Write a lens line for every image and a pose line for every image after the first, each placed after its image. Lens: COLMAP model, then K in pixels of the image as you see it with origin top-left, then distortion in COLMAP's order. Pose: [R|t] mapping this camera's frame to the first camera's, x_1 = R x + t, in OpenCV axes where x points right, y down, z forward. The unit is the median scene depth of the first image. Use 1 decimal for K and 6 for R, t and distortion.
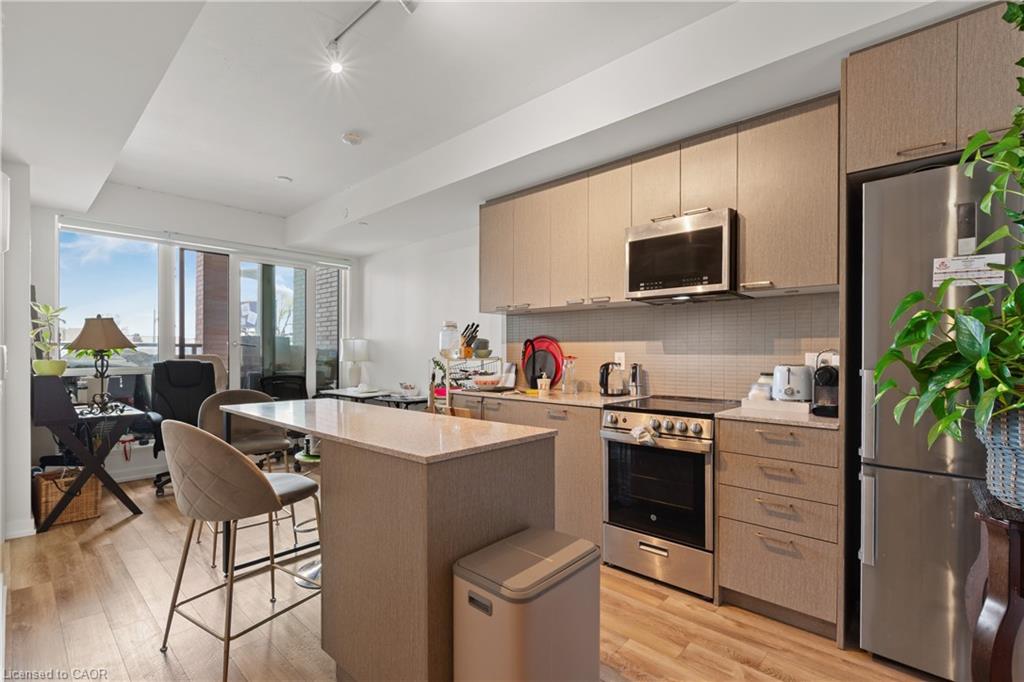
lens RADIAL K [[460.4, 0, 513.7], [0, 460.4, 351.3], [0, 0, 1]] dist [0.002064, 0.000505]
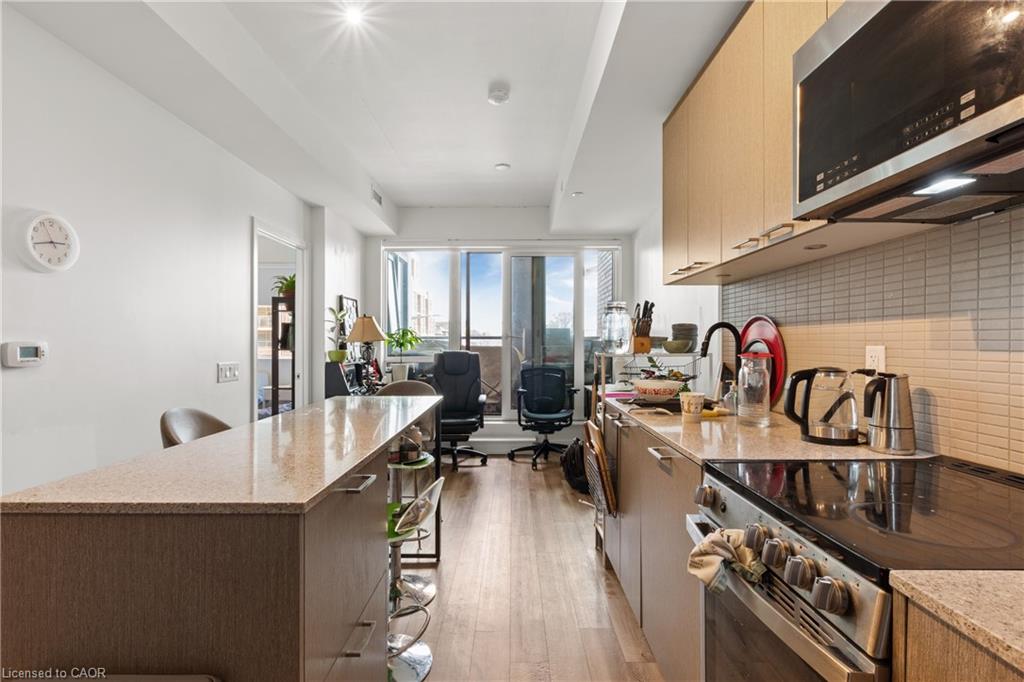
lens RADIAL K [[477.7, 0, 512.0], [0, 477.7, 341.0], [0, 0, 1]] dist [0.000254, 0.000049]
pose [[0.674020, -0.003858, -0.738703, 0.287621], [0.002413, 0.999993, -0.003022, -0.001414], [0.738709, 0.000254, 0.674024, 0.372767]]
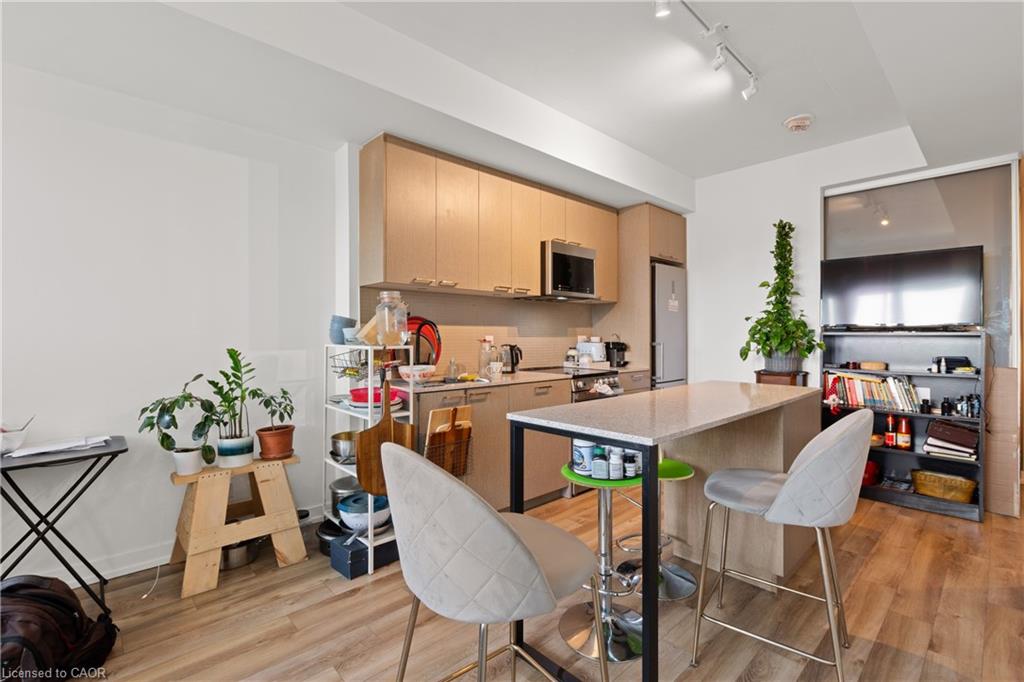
lens RADIAL K [[477.7, 0, 512.0], [0, 477.7, 341.0], [0, 0, 1]] dist [0.000254, 0.000049]
pose [[0.062328, -0.015288, 0.997939, -0.842883], [-0.002699, 0.999876, 0.015486, -0.002664], [-0.998052, -0.003659, 0.062279, 0.769512]]
